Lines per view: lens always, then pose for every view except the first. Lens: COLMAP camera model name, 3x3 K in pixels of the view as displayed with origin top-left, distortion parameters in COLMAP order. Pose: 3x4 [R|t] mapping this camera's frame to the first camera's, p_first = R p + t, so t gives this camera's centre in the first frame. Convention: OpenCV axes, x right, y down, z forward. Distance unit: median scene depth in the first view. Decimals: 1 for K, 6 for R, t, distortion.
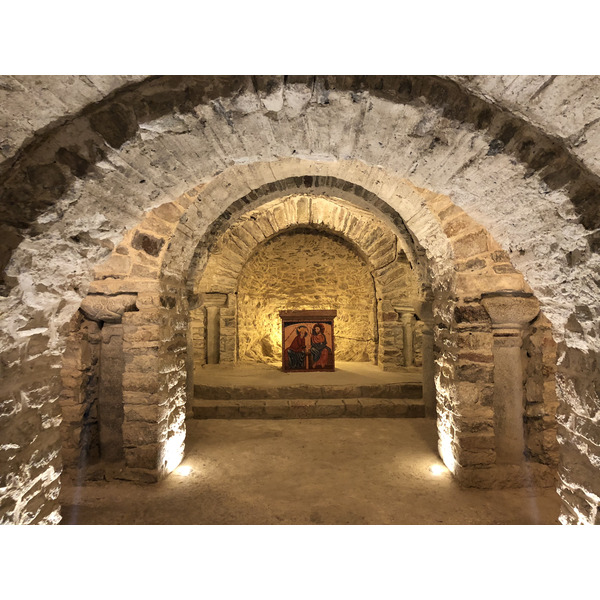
lens RADIAL K [[489.9, 0, 299.8], [0, 489.9, 300.6], [0, 0, 1]] dist [0.037896, -0.040166]
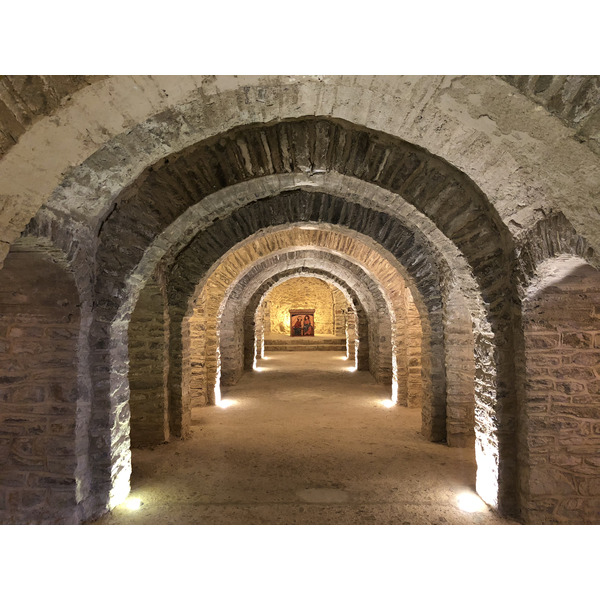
lens RADIAL K [[489.9, 0, 300.0], [0, 489.9, 301.7], [0, 0, 1]] dist [0.037896, -0.040166]
pose [[0.999677, -0.002569, 0.025289, -0.048172], [0.002662, 0.999990, -0.003657, -0.006282], [-0.025279, 0.003723, 0.999673, -1.183083]]
